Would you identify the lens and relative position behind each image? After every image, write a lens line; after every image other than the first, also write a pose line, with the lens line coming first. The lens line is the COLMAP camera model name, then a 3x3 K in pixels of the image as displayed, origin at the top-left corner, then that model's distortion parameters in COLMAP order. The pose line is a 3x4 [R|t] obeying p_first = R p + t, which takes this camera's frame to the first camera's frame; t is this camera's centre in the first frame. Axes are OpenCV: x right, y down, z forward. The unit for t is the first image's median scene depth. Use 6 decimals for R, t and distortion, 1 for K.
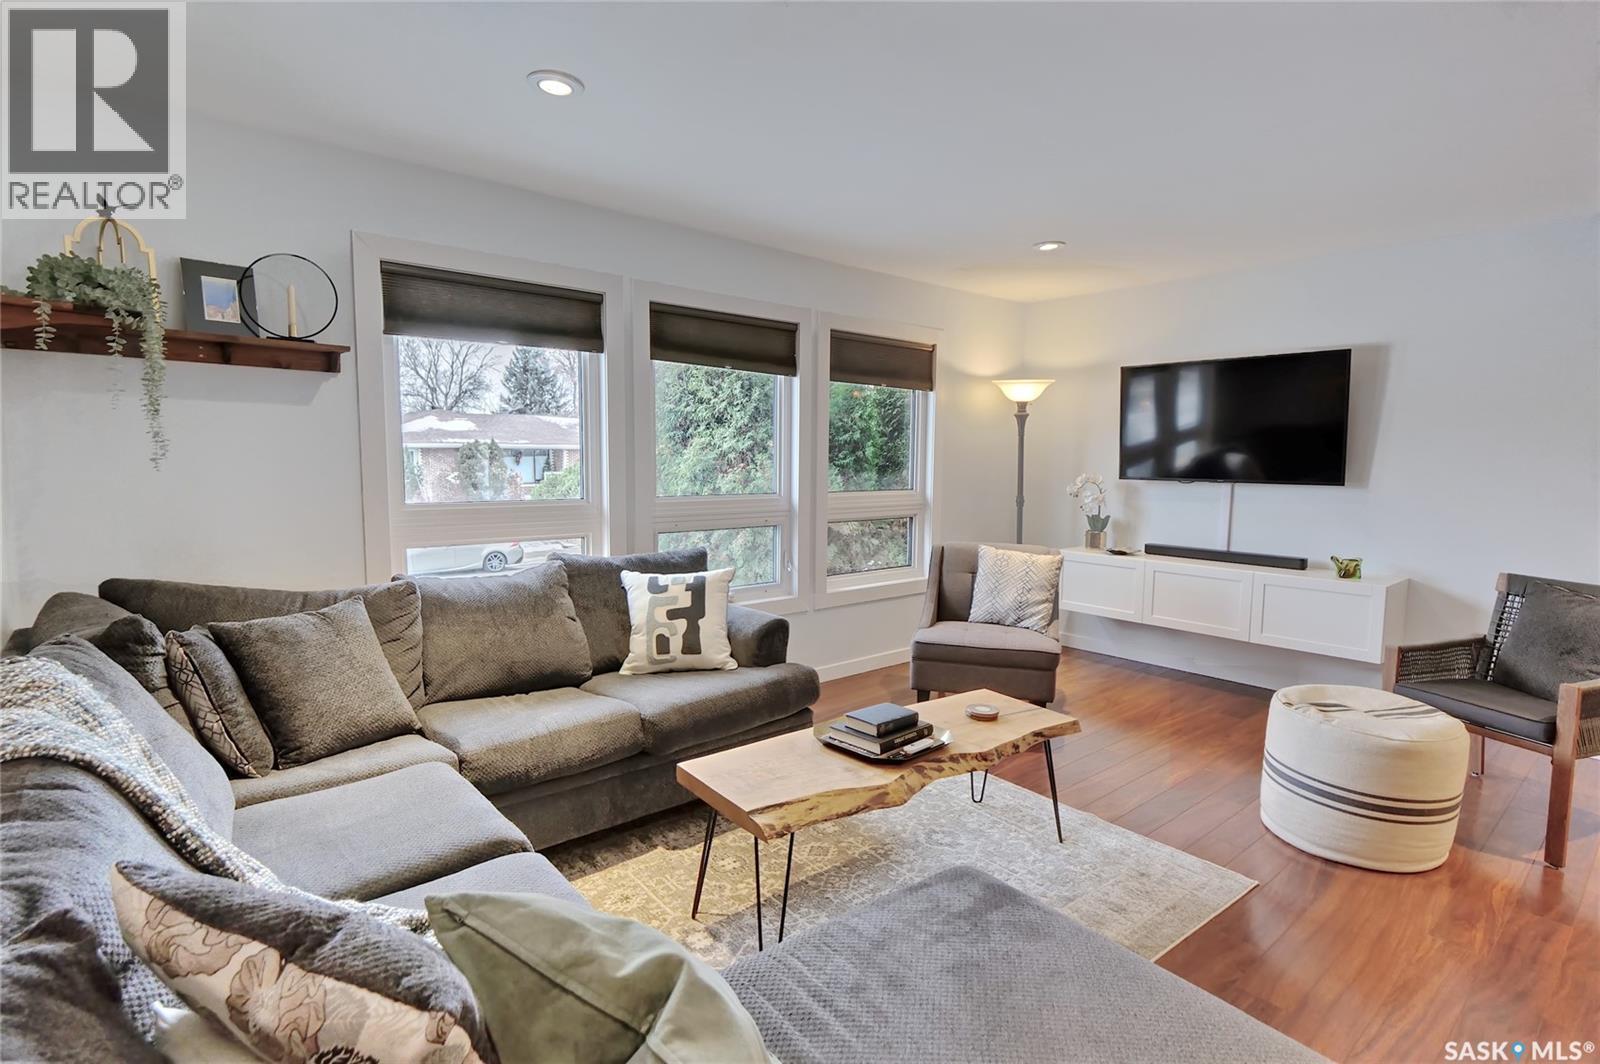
lens RADIAL K [[807.6, 0, 789.6], [0, 807.6, 536.9], [0, 0, 1]] dist [-0.009046, -0.011494]
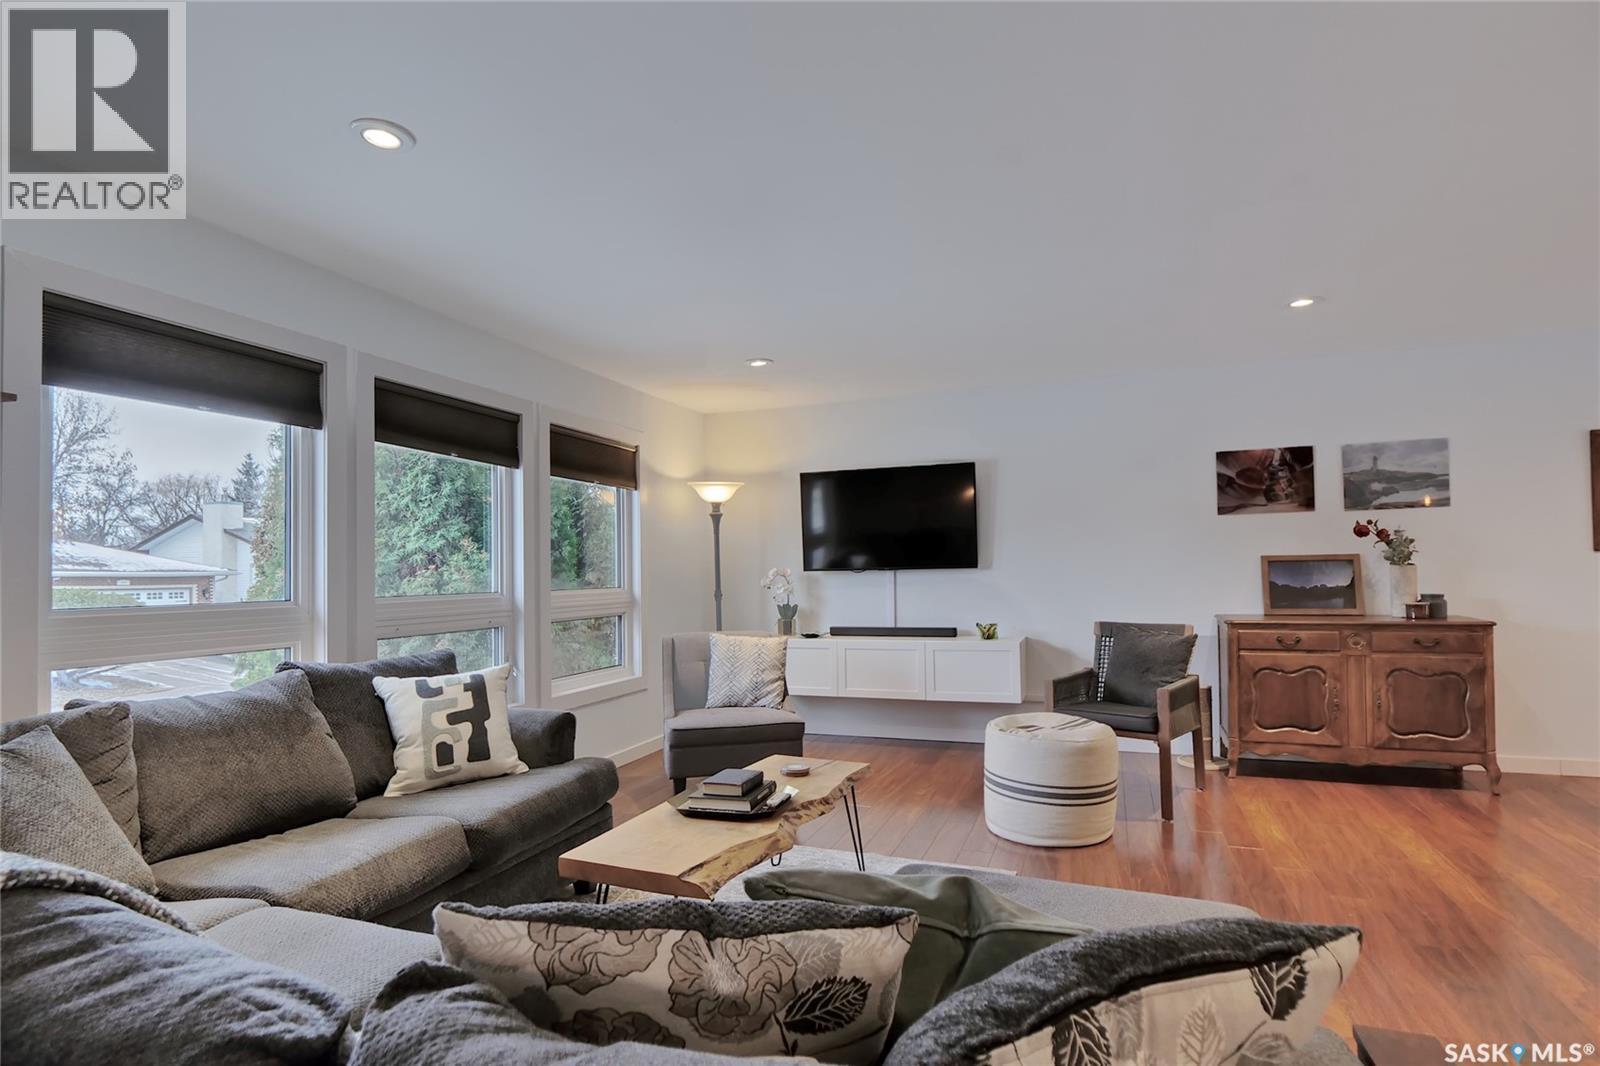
lens RADIAL K [[834.5, 0, 807.7], [0, 834.5, 555.9], [0, 0, 1]] dist [-0.004747, 0.004915]
pose [[0.865096, -0.015335, 0.501372, -0.258373], [0.077617, 0.991586, -0.103597, 0.042853], [-0.495565, 0.128537, 0.859008, -0.005881]]
